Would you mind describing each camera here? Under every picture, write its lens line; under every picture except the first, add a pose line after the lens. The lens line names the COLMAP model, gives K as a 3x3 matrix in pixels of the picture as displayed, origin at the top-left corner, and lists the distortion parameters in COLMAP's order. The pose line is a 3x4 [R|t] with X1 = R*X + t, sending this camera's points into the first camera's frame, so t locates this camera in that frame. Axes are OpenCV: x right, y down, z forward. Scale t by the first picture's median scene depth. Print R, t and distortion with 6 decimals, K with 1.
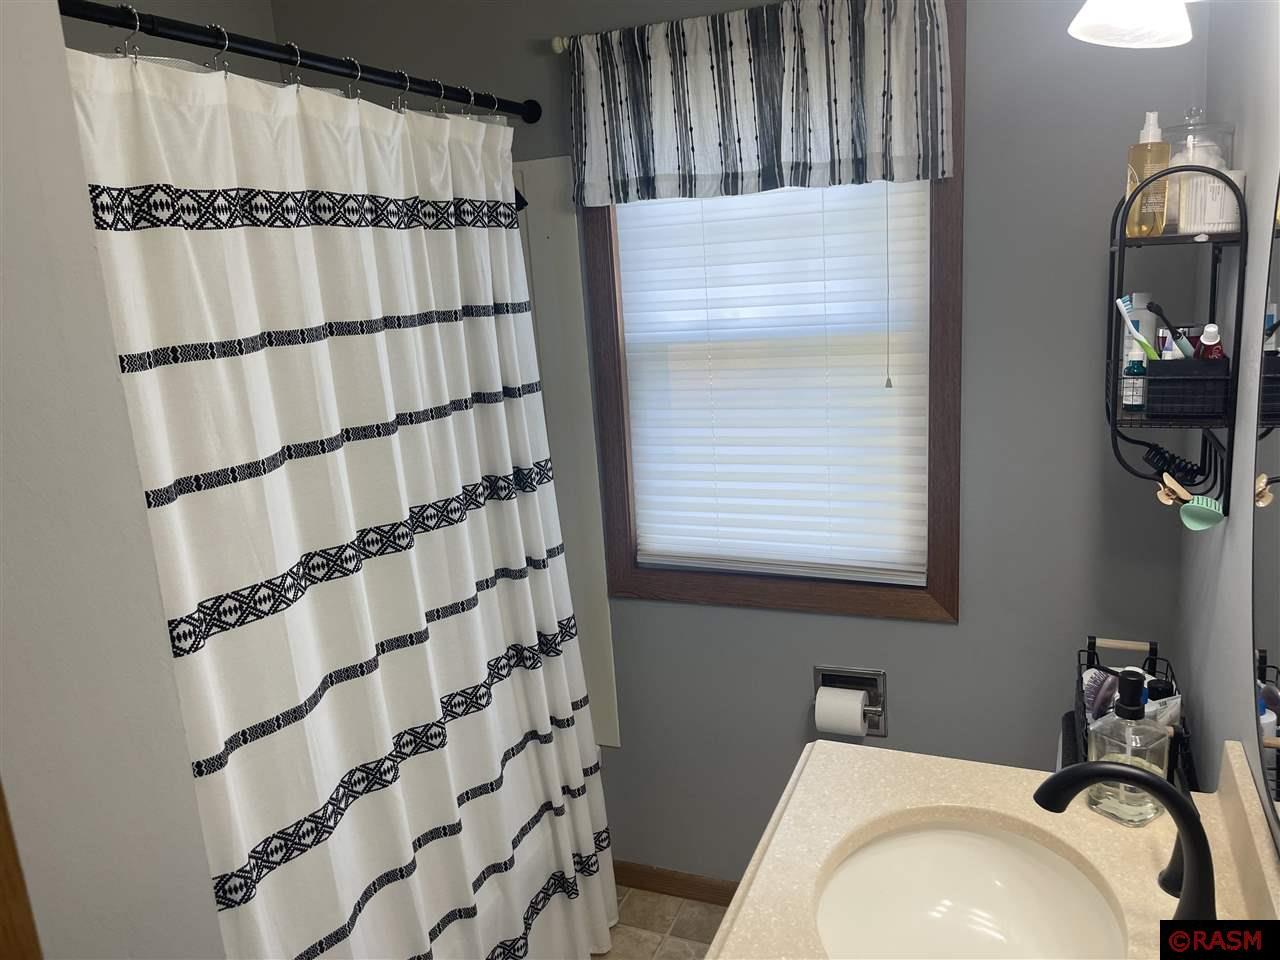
lens RADIAL K [[983.0, 0, 635.0], [0, 983.0, 488.3], [0, 0, 1]] dist [0.058520, -0.066263]
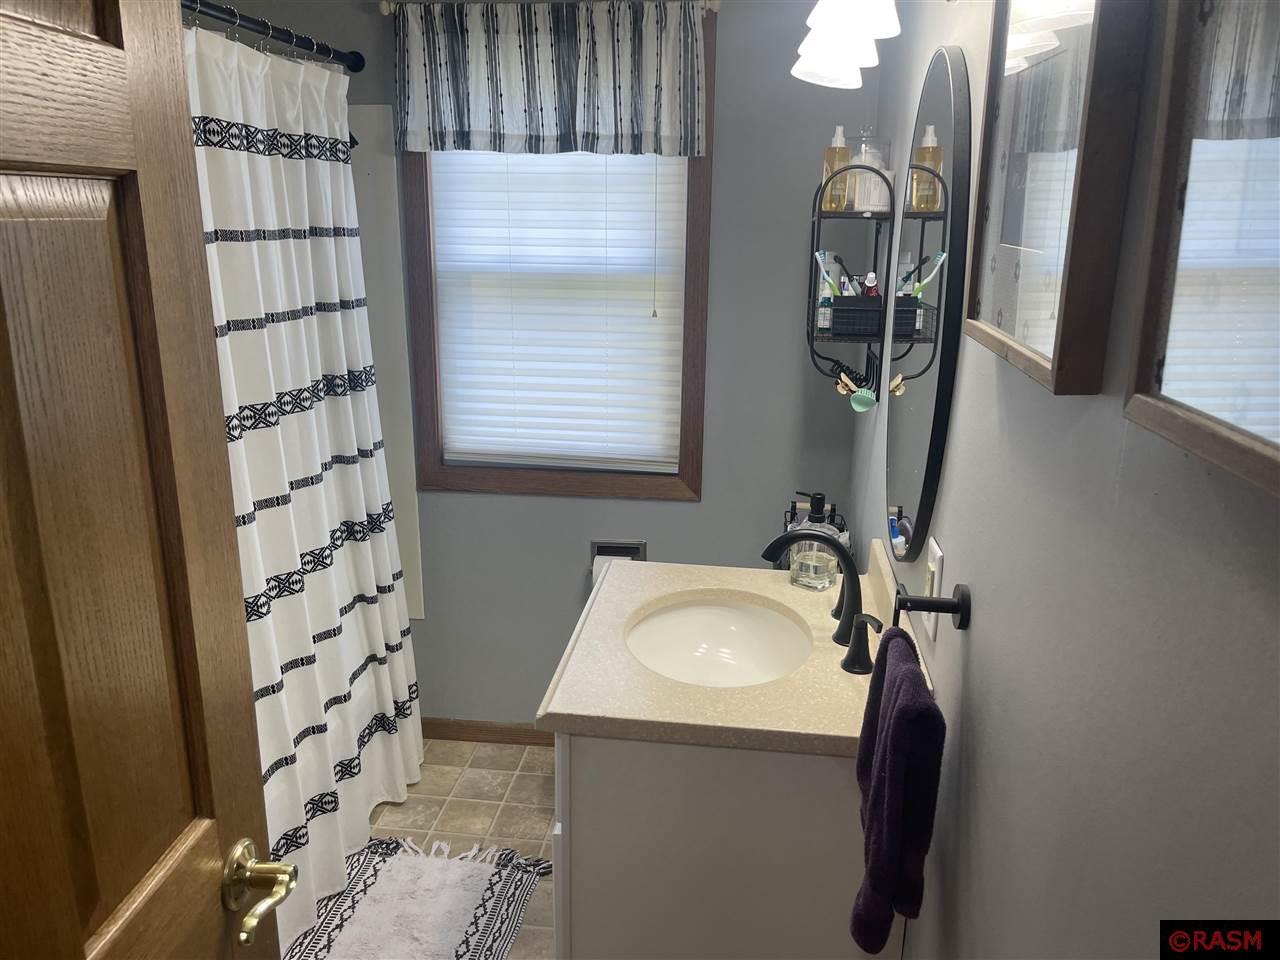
lens RADIAL K [[983.0, 0, 635.0], [0, 983.0, 483.0], [0, 0, 1]] dist [0.058520, -0.066263]
pose [[0.962566, 0.003995, 0.271019, -0.121335], [-0.013754, 0.999323, 0.034120, 0.075346], [-0.270699, -0.036570, 0.961969, -0.251423]]
